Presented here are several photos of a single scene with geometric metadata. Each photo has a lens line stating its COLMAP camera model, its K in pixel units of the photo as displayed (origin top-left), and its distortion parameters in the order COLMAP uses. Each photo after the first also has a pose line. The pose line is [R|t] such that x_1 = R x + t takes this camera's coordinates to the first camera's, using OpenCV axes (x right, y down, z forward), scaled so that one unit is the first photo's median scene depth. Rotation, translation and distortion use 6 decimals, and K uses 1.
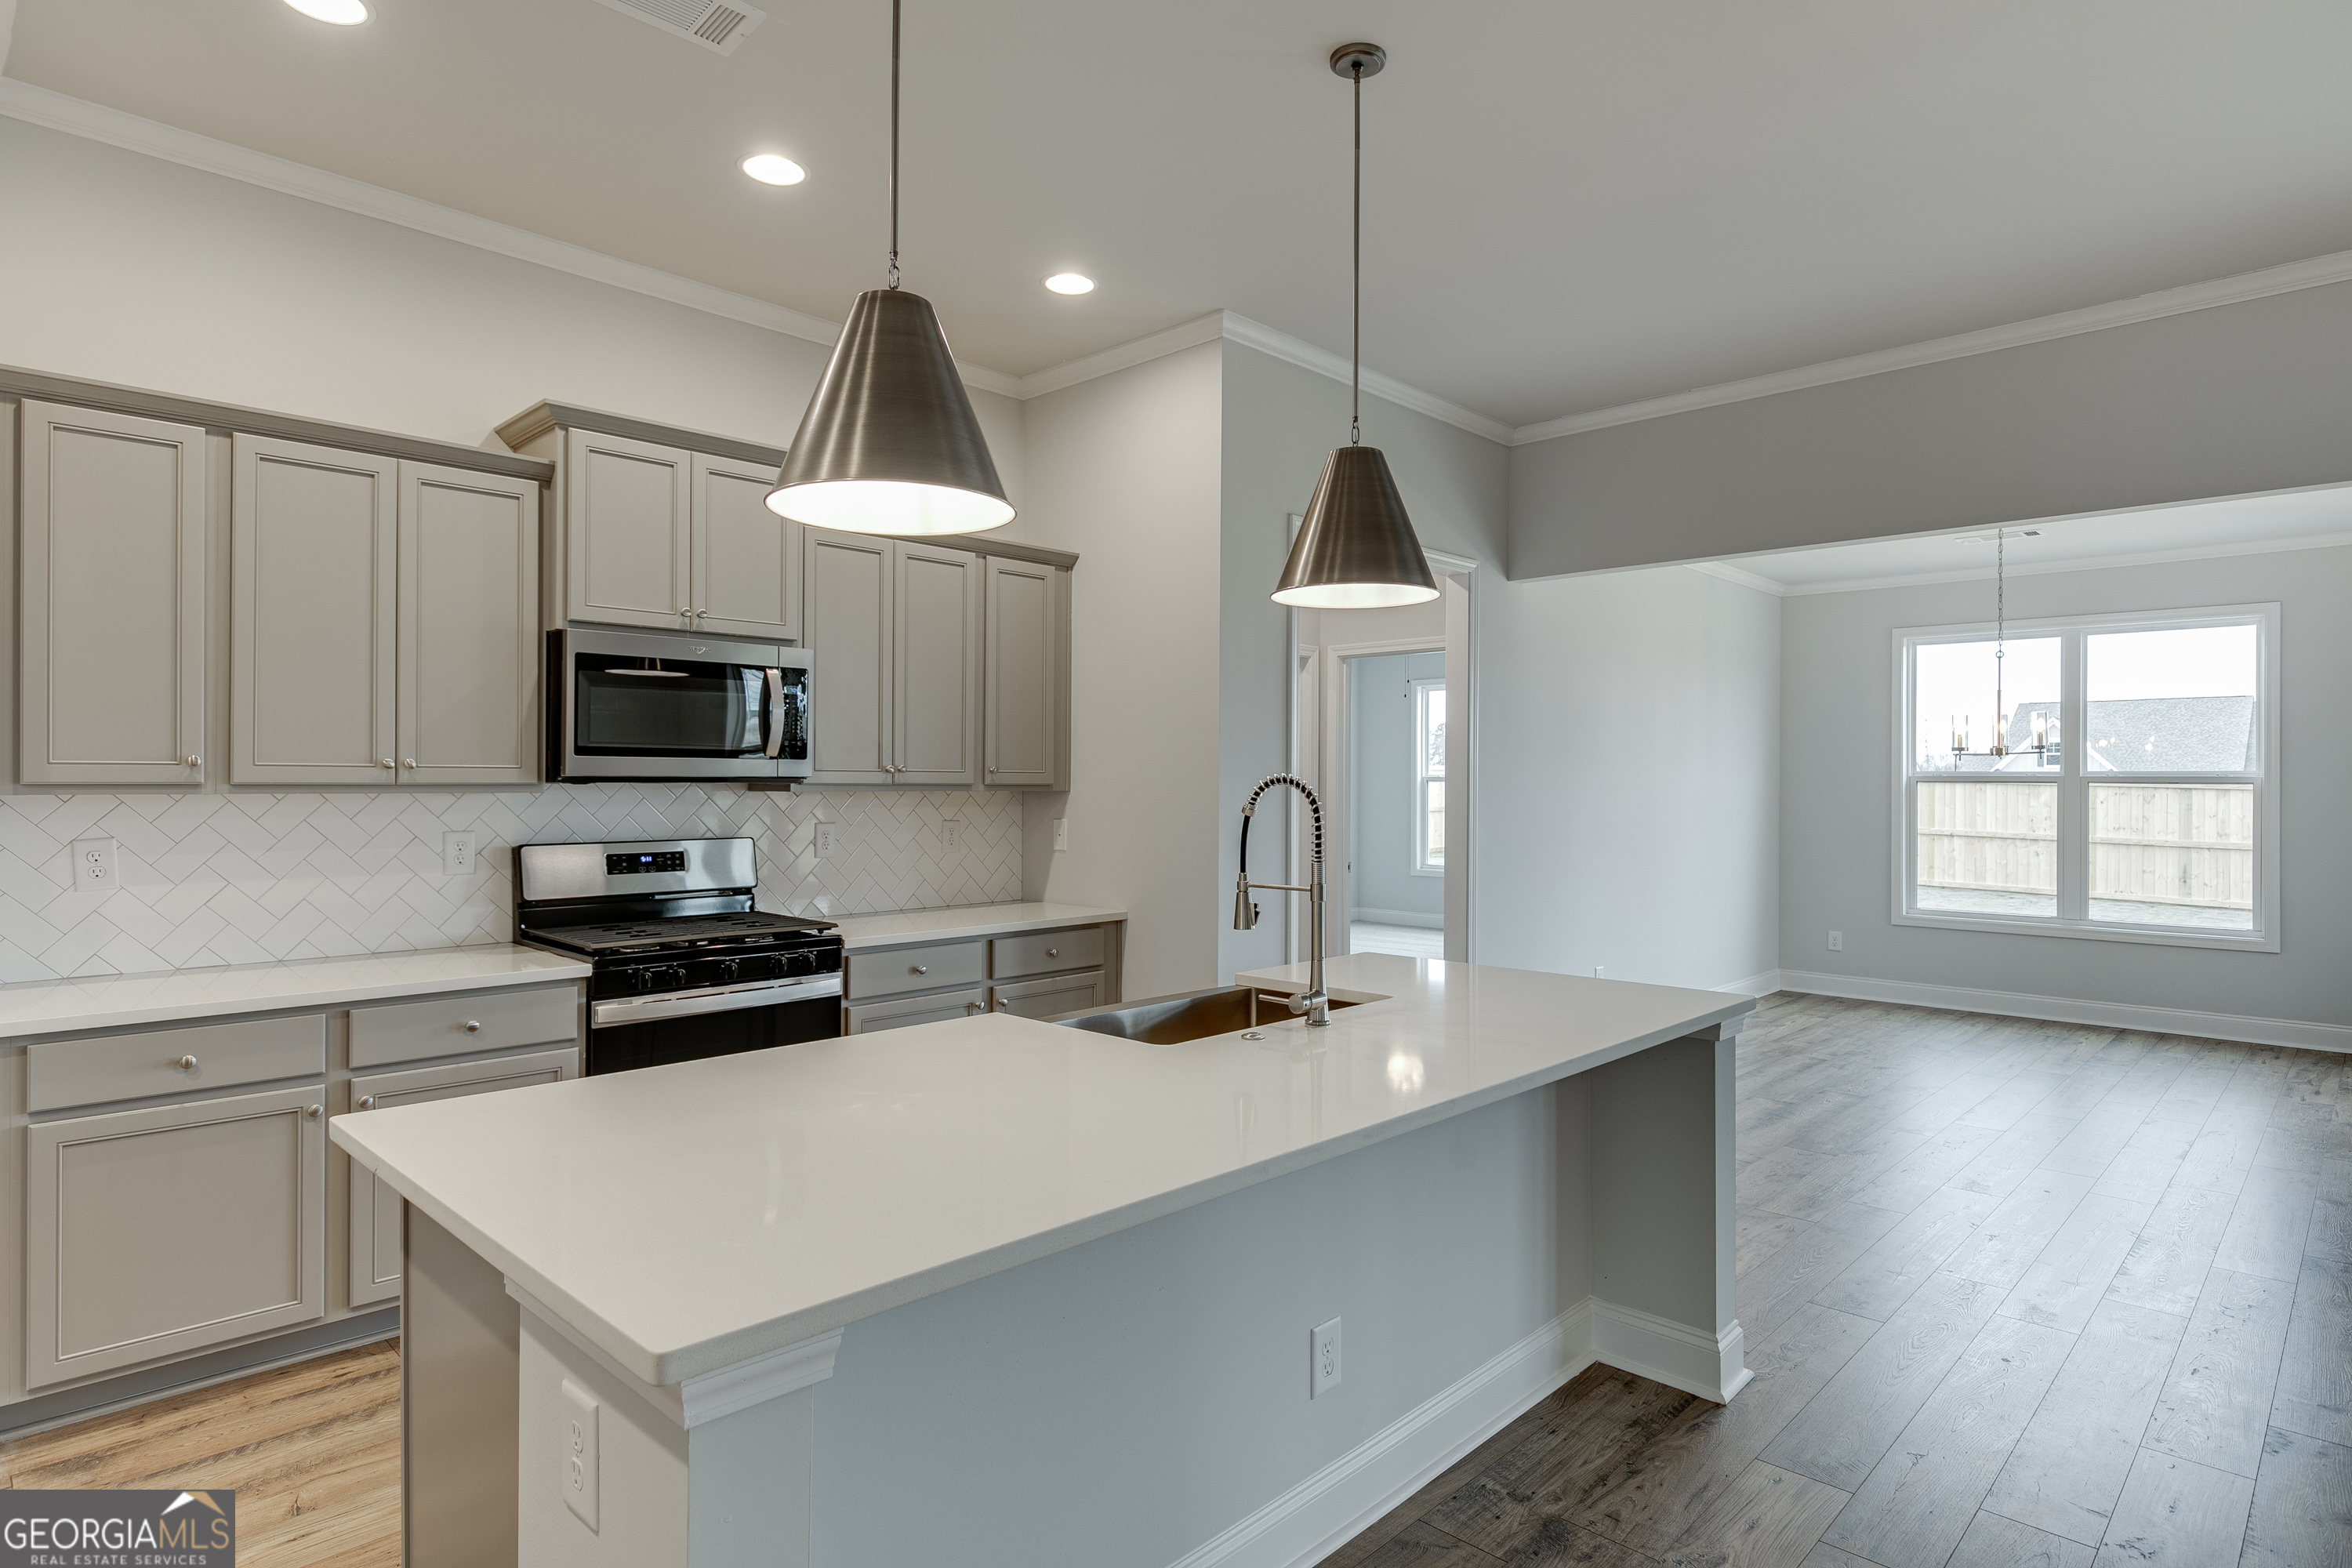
lens RADIAL K [[1256.6, 0, 1192.7], [0, 1256.6, 777.2], [0, 0, 1]] dist [-0.002871, -0.001825]
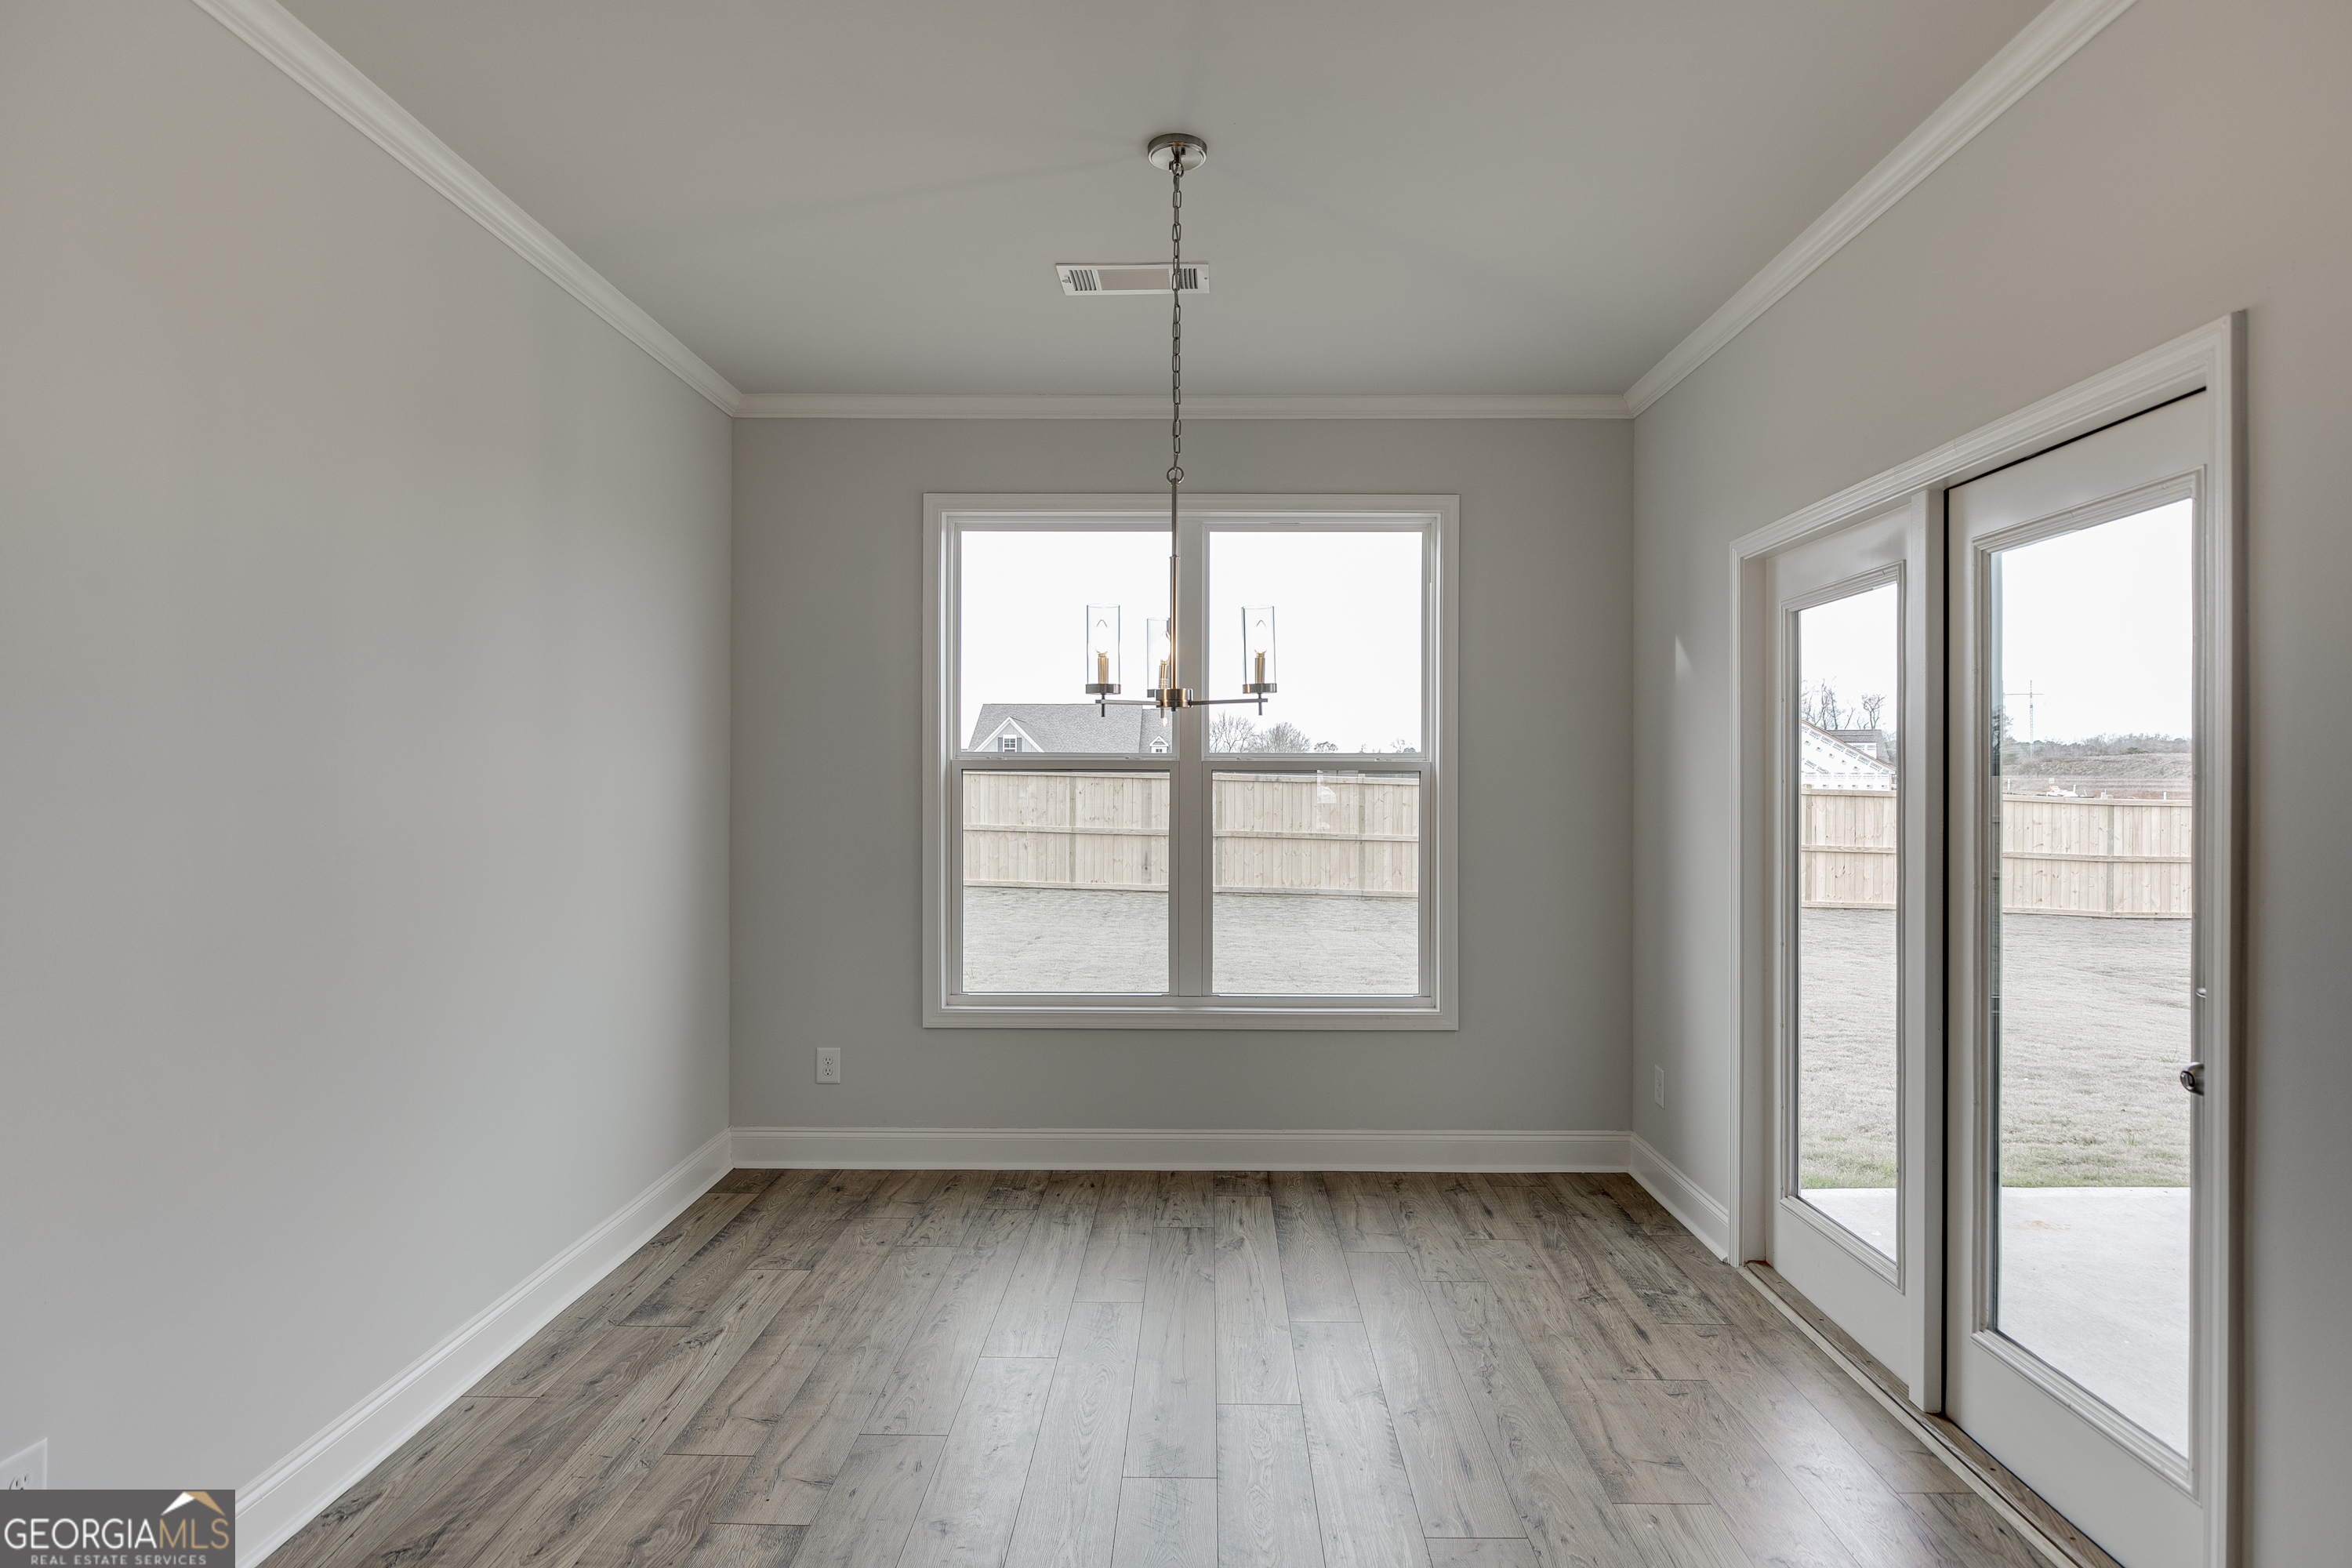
lens RADIAL K [[1256.6, 0, 1192.7], [0, 1256.6, 777.2], [0, 0, 1]] dist [-0.002871, -0.001825]
pose [[0.730558, -0.003970, 0.682839, 0.271362], [-0.000482, 0.999980, 0.006329, 0.003304], [-0.682850, -0.004953, 0.730542, 0.525827]]
